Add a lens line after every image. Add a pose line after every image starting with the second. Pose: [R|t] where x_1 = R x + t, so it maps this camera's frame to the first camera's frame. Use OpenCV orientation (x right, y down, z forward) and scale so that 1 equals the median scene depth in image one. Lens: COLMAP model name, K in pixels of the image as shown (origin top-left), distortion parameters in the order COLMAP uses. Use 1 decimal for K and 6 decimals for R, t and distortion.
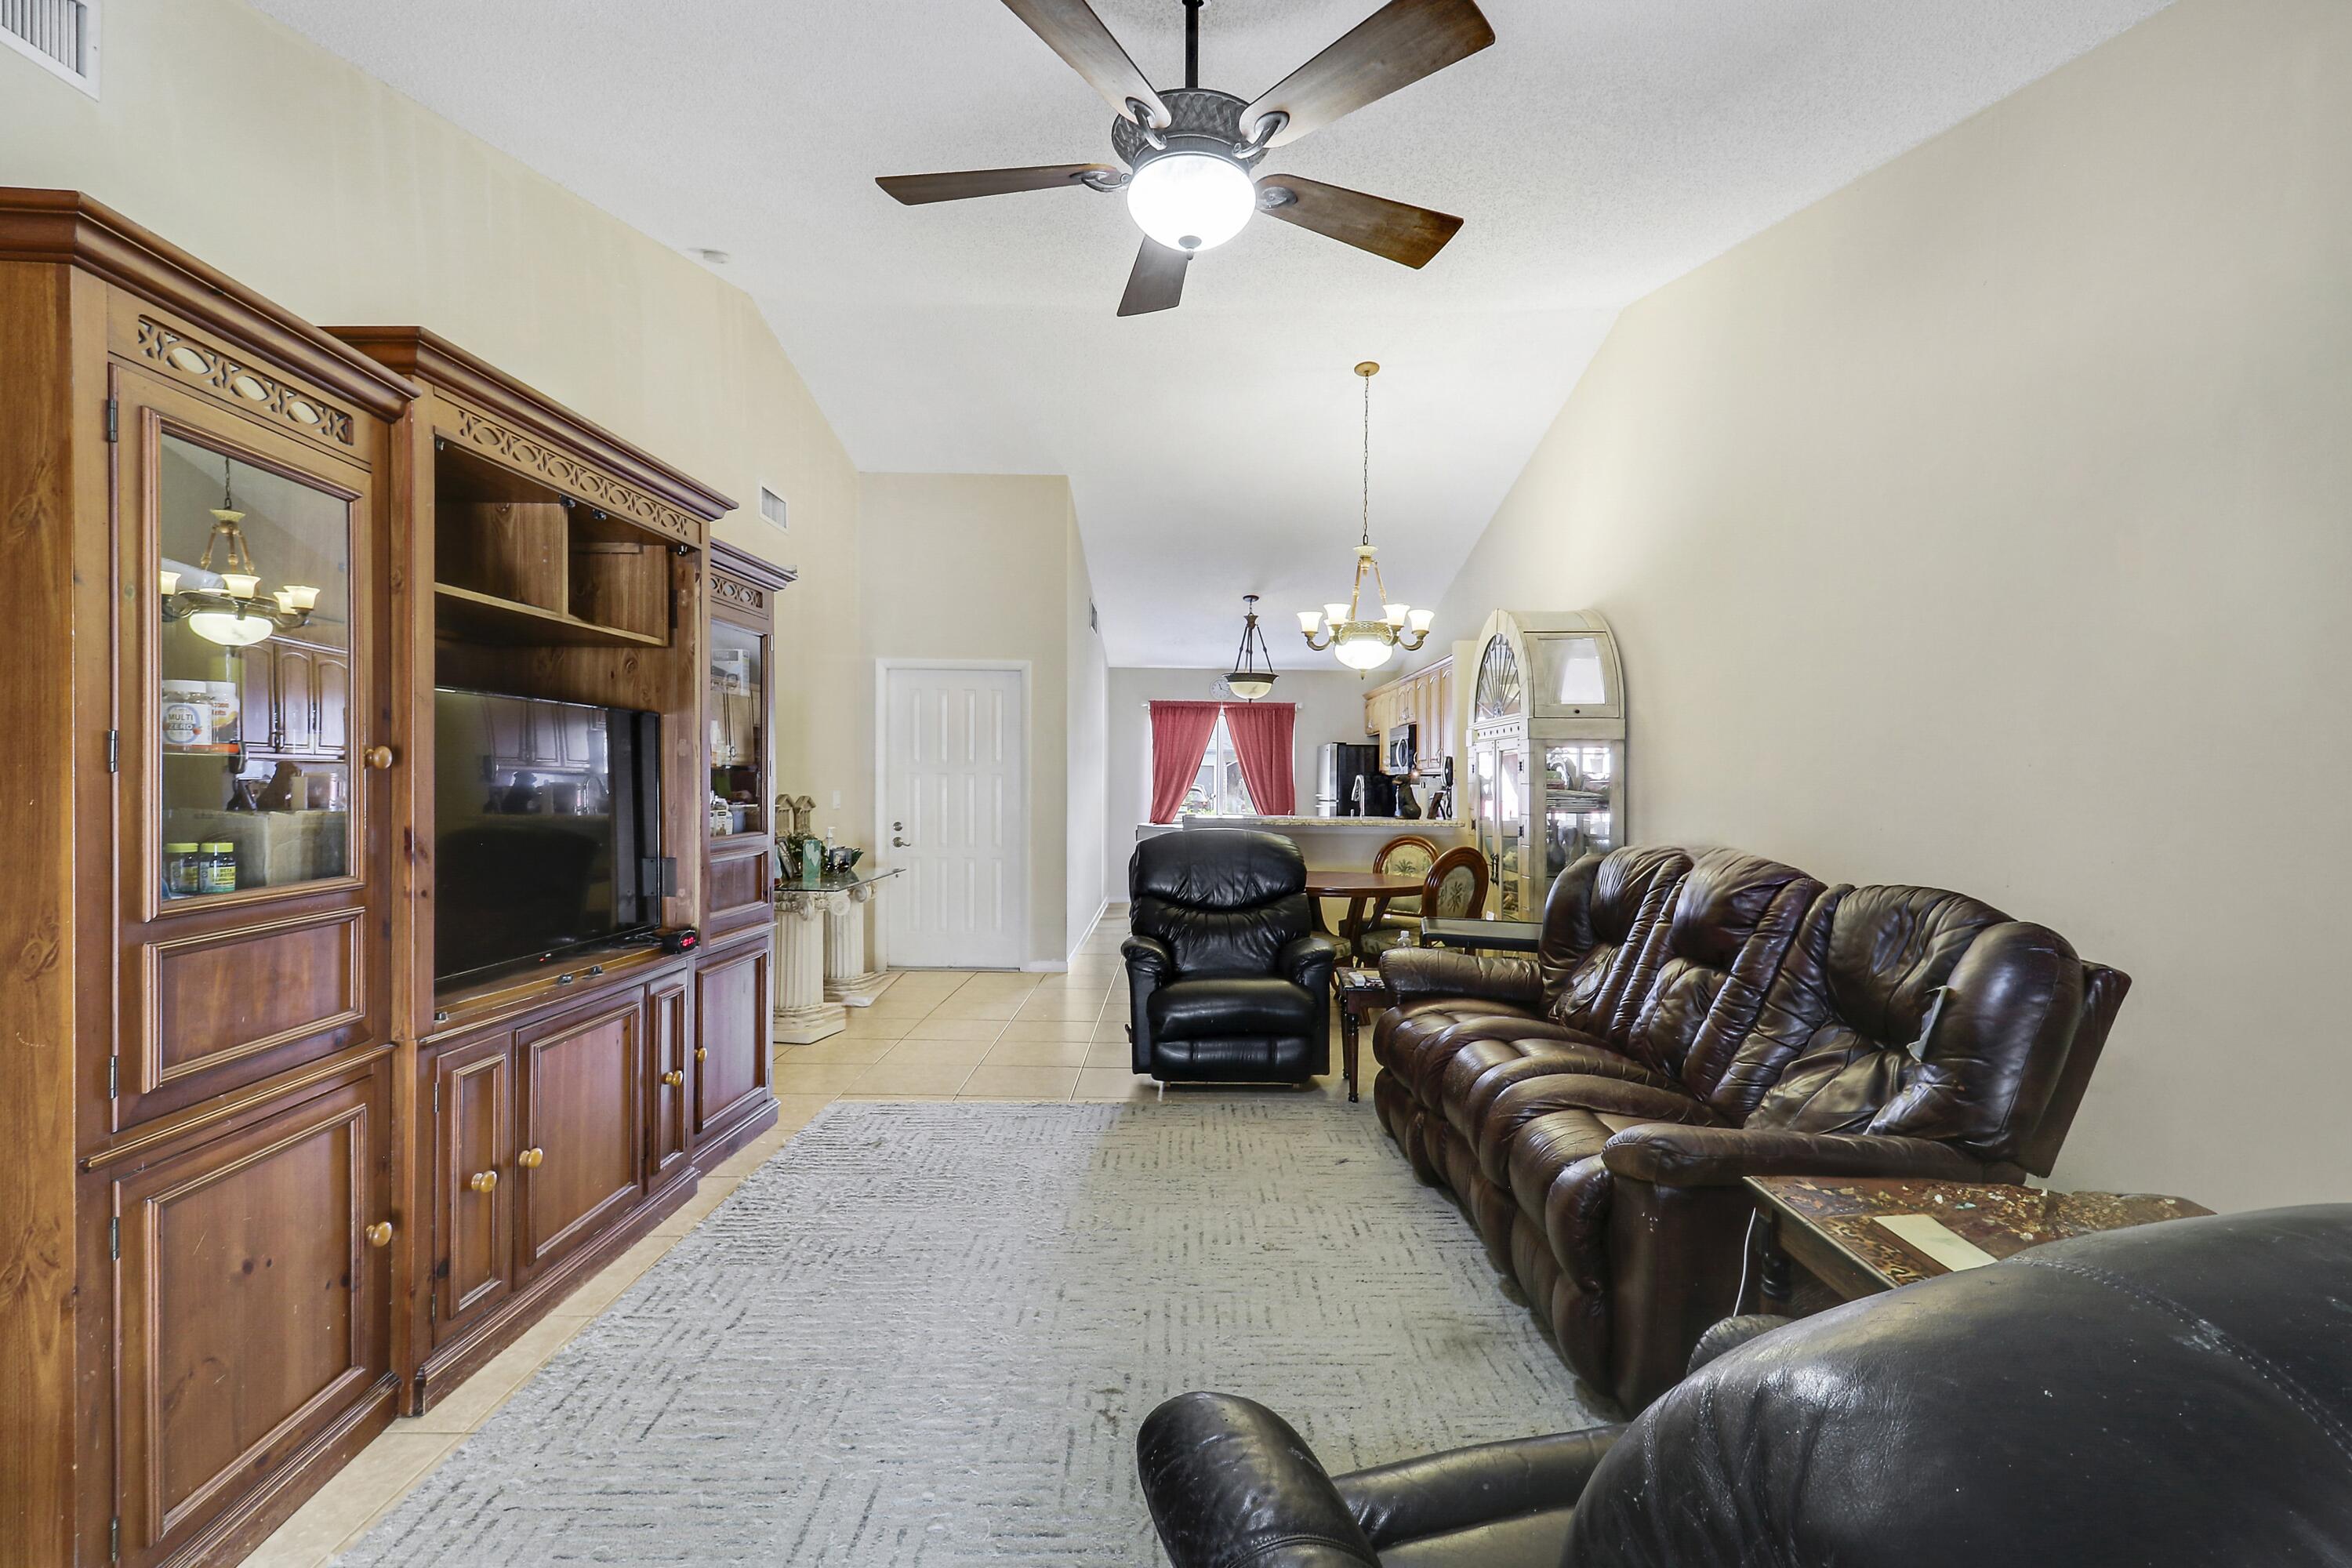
lens RADIAL K [[1103.7, 0, 1185.6], [0, 1103.7, 787.2], [0, 0, 1]] dist [0.023117, -0.019388]
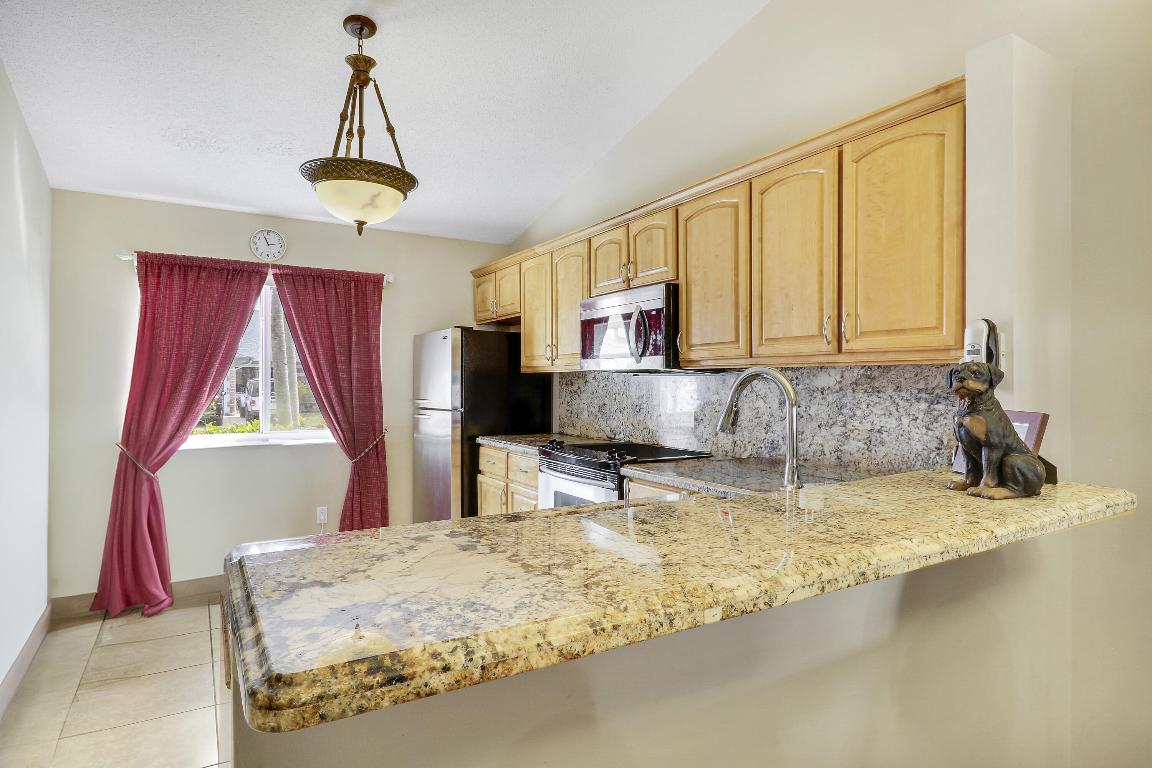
lens RADIAL K [[629.7, 0, 576.0], [0, 629.7, 384.0], [0, 0, 1]] dist [-0.000649, -0.000193]
pose [[0.852342, -0.003247, 0.522975, -0.029796], [0.008319, 0.999938, -0.007351, -0.002171], [-0.522919, 0.010616, 0.852316, 2.242081]]
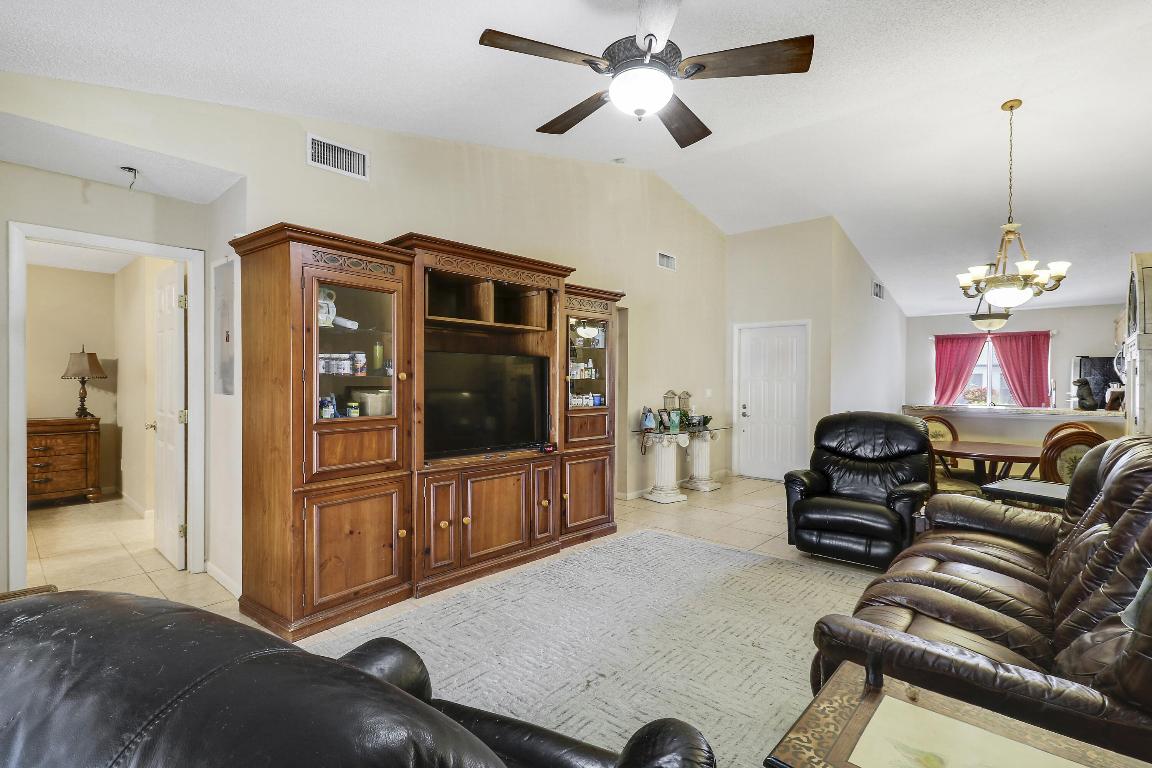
lens RADIAL K [[538.2, 0, 576.0], [0, 538.2, 384.0], [0, 0, 1]] dist [-0.001400, -0.001377]
pose [[0.741808, -0.003355, -0.670604, 0.424840], [-0.001193, 0.999979, -0.006323, 0.002094], [0.670611, 0.005490, 0.741789, 0.156994]]
